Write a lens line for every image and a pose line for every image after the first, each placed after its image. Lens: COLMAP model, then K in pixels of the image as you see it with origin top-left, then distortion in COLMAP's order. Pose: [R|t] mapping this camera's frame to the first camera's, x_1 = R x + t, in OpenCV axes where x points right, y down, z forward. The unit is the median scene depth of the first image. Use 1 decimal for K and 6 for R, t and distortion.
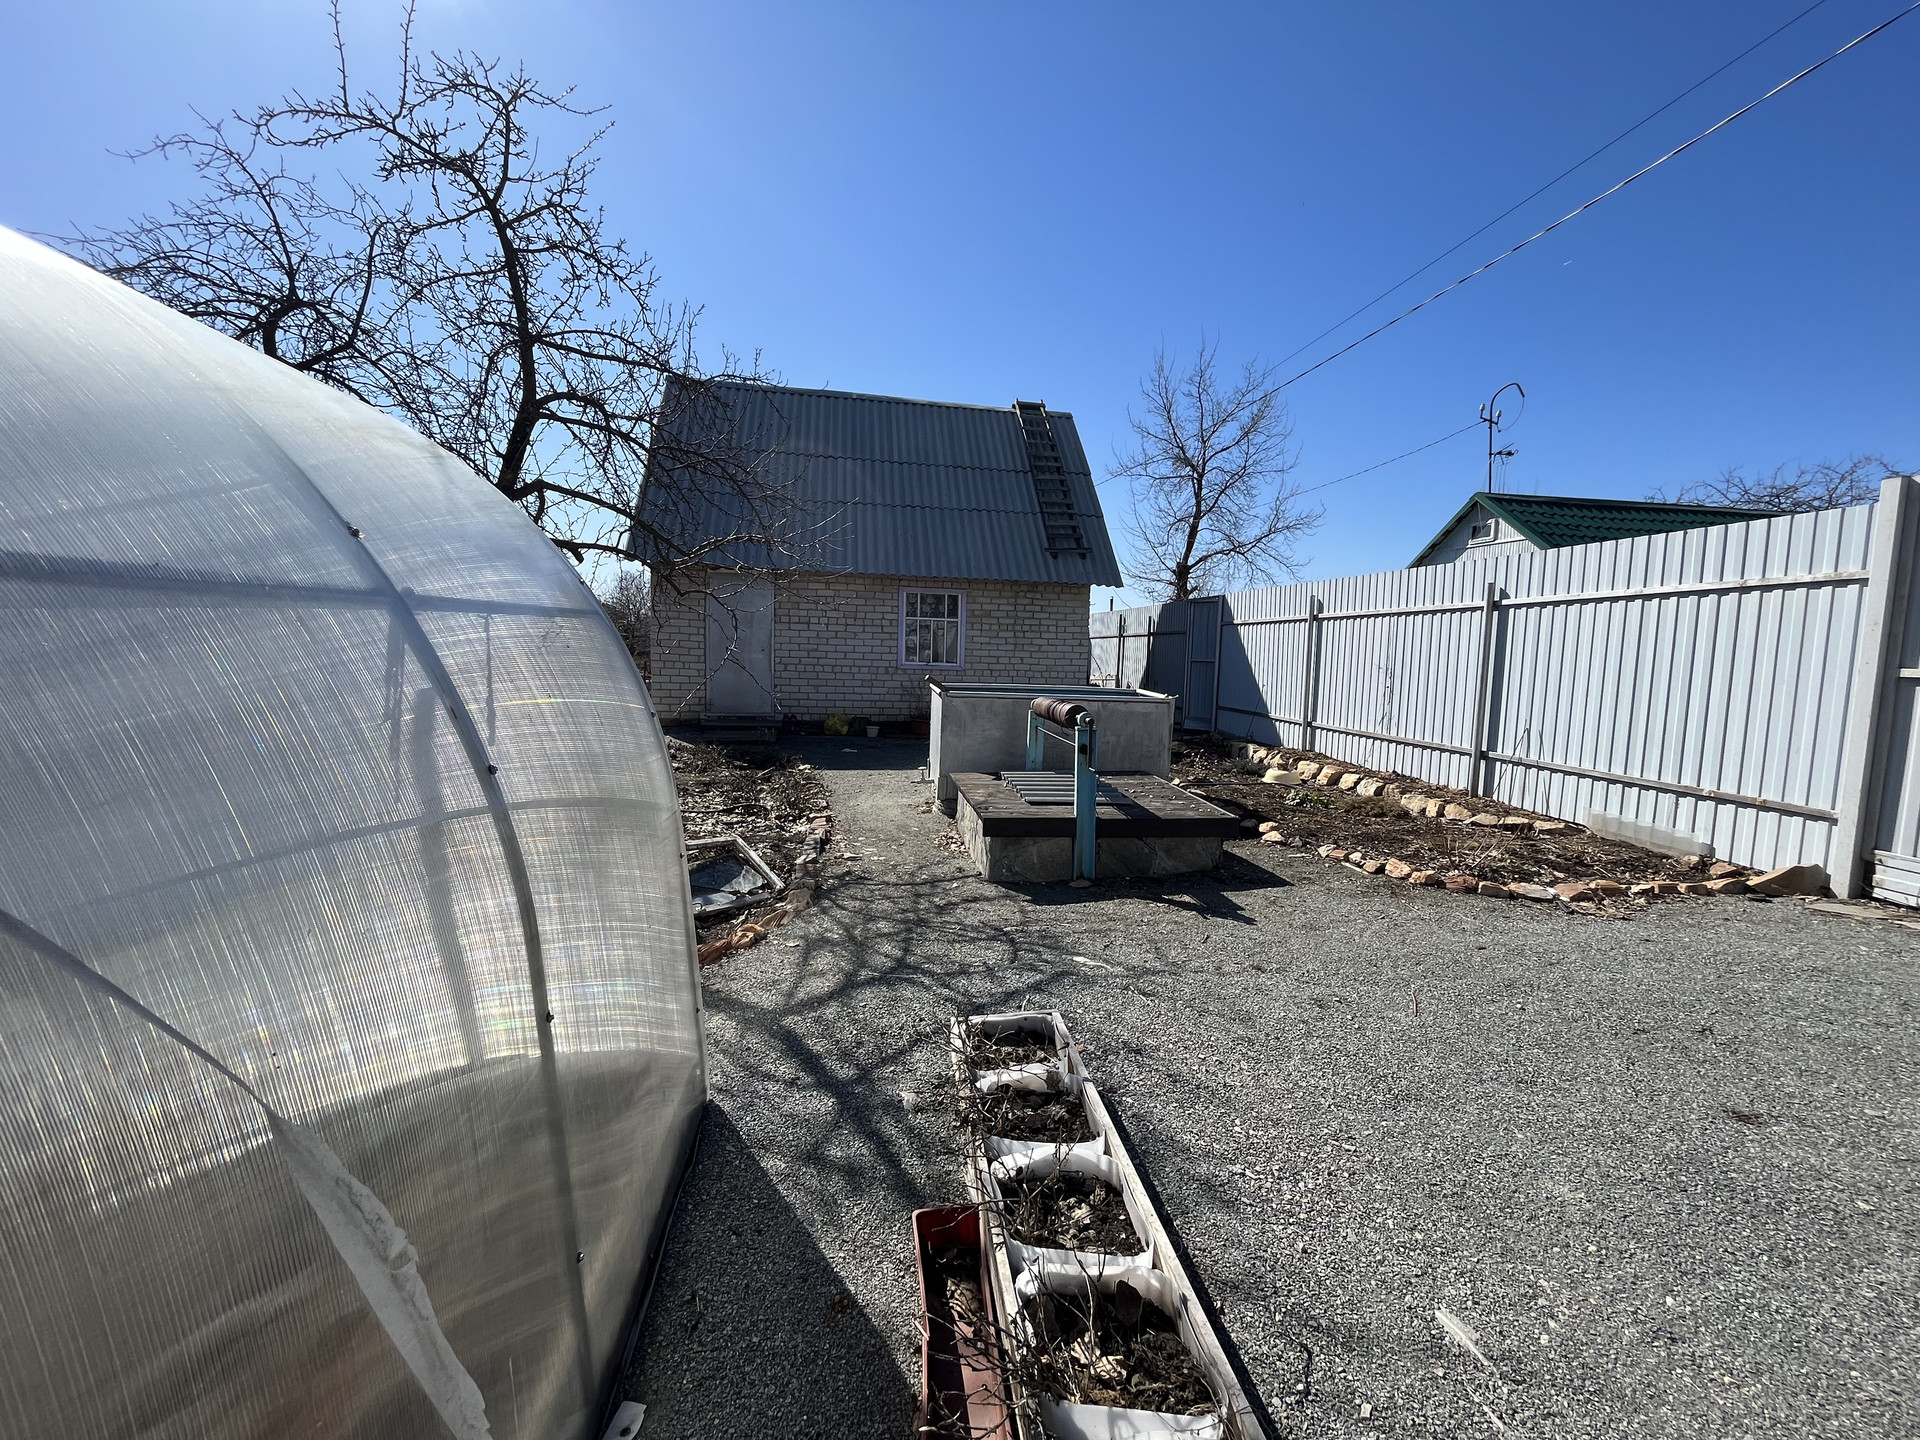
lens RADIAL K [[771.8, 0, 956.7], [0, 771.8, 719.5], [0, 0, 1]] dist [-0.004493, 0.000317]
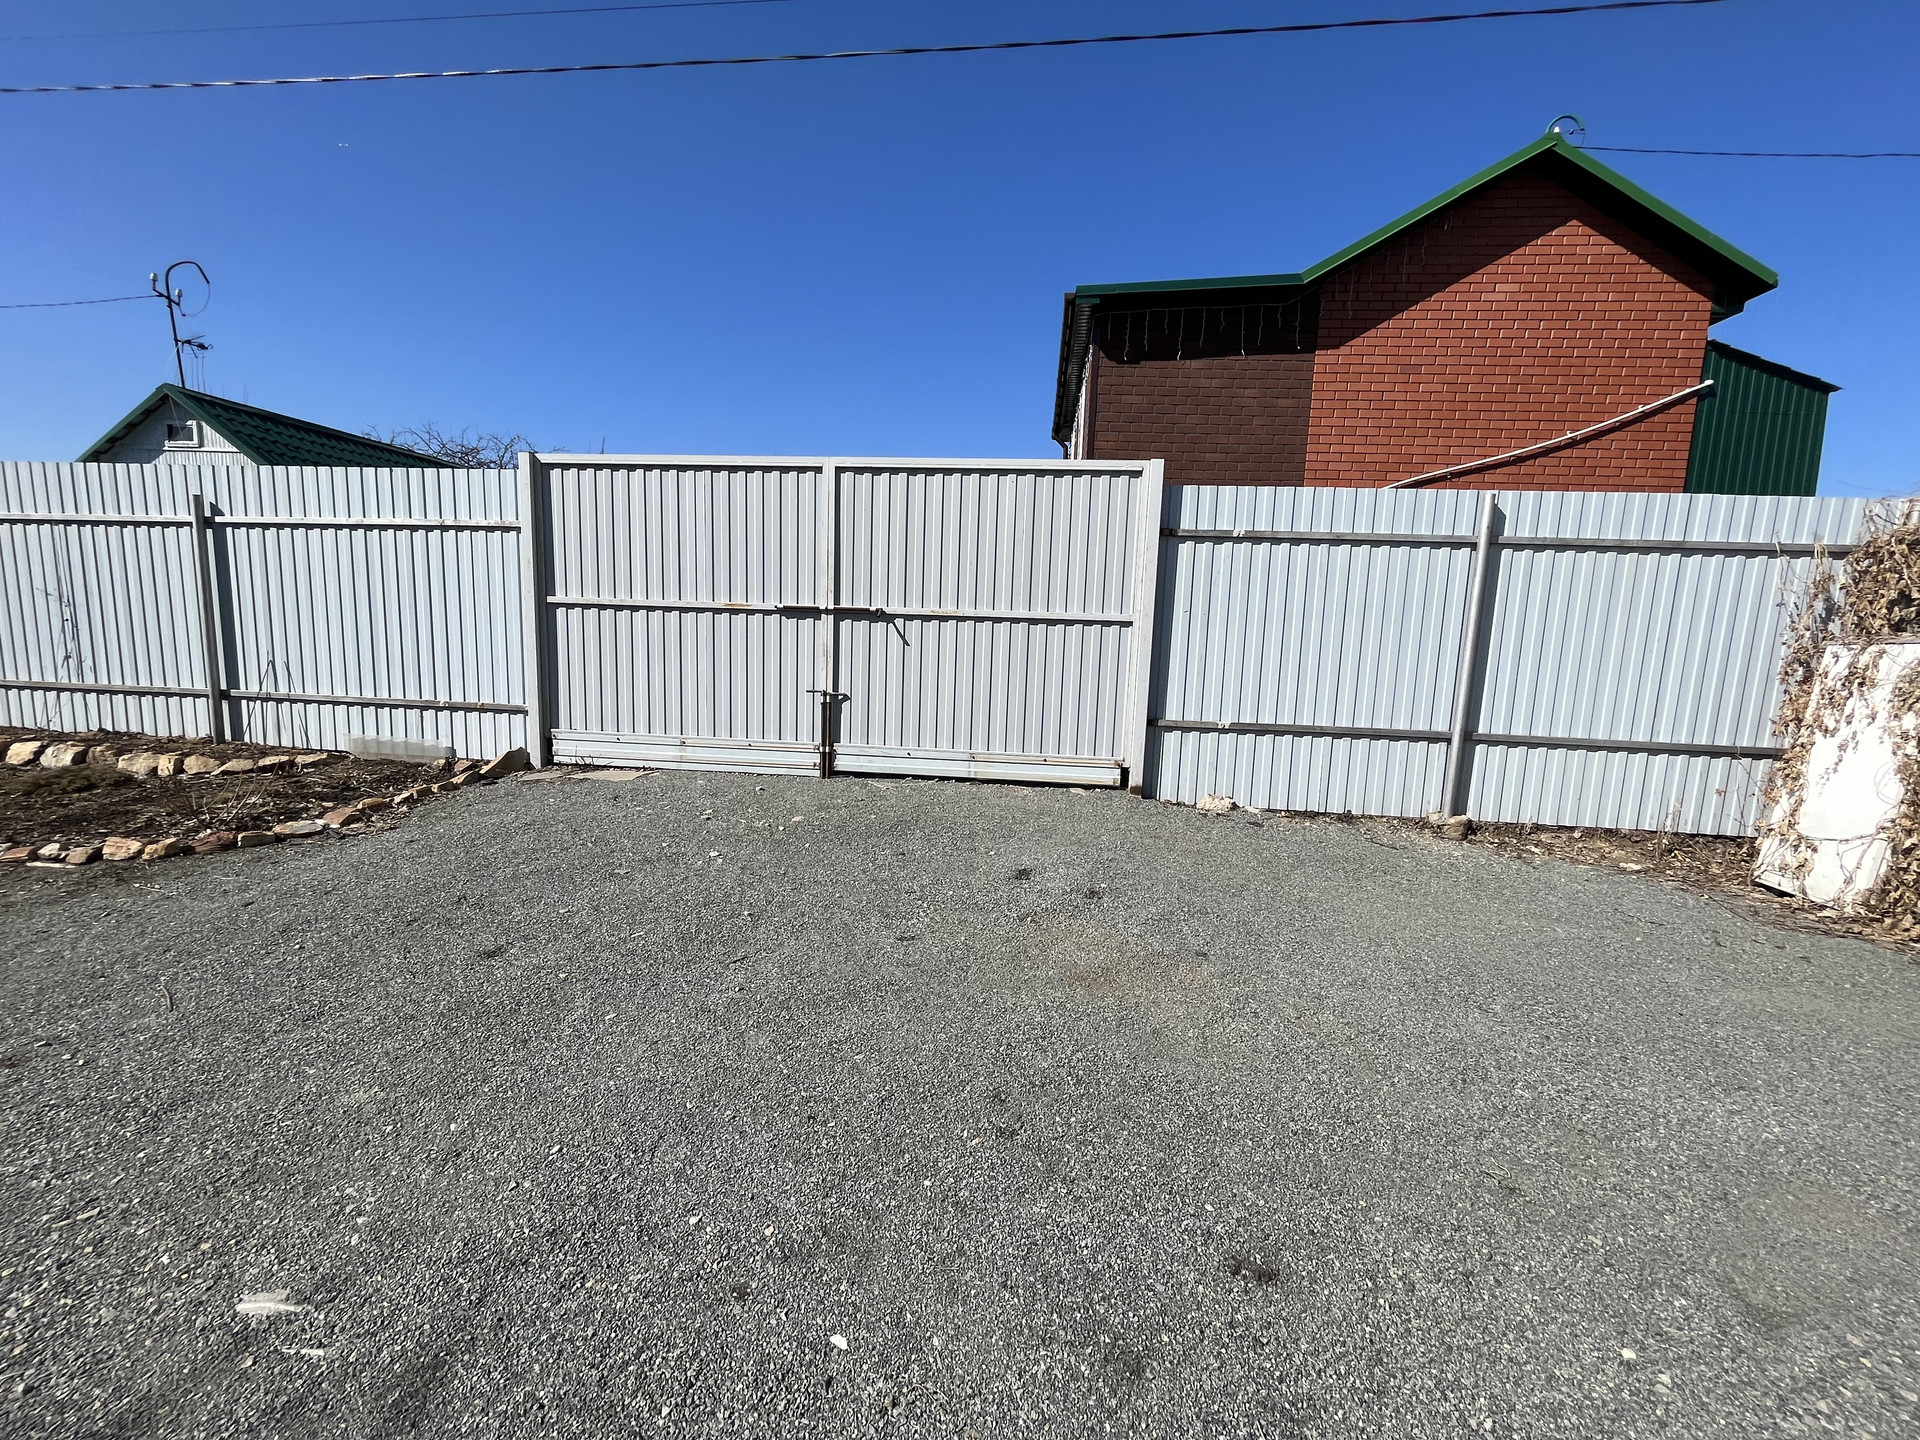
lens RADIAL K [[771.8, 0, 956.7], [0, 771.8, 719.5], [0, 0, 1]] dist [-0.004493, 0.000317]
pose [[0.215286, -0.145390, 0.965668, 0.013389], [0.059491, 0.988971, 0.135635, 0.006550], [-0.974737, 0.028248, 0.221561, -0.015046]]
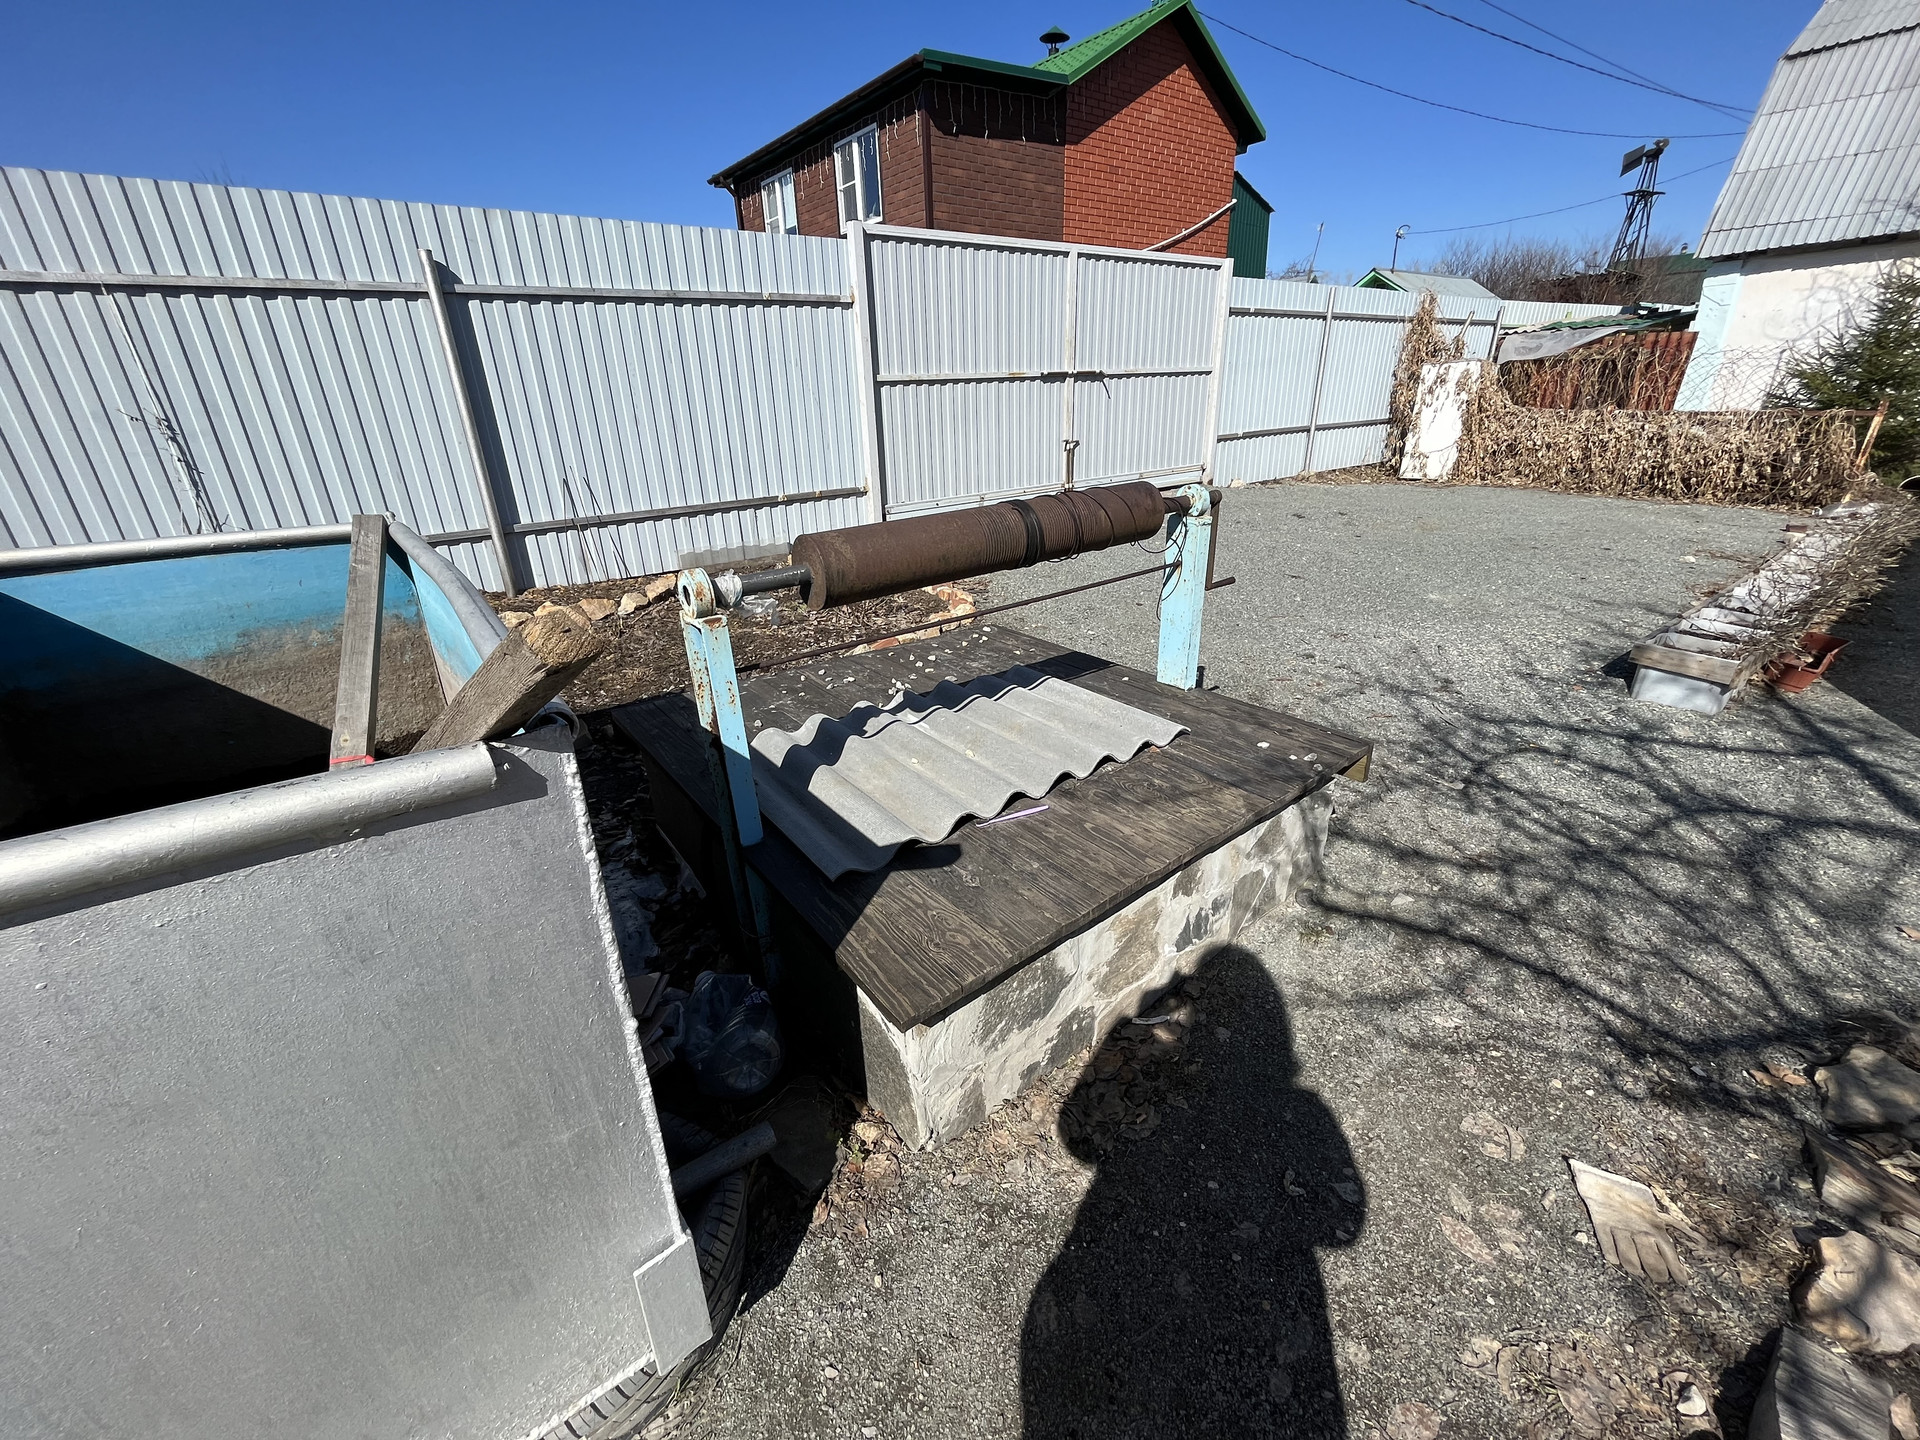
lens RADIAL K [[771.5, 0, 960.0], [0, 771.5, 720.0], [0, 0, 1]] dist [-0.007238, 0.000005]
pose [[-0.512181, -0.346909, 0.785700, -0.177547], [0.097925, 0.885247, 0.454697, -0.103313], [-0.853277, 0.309827, -0.419435, 1.285388]]
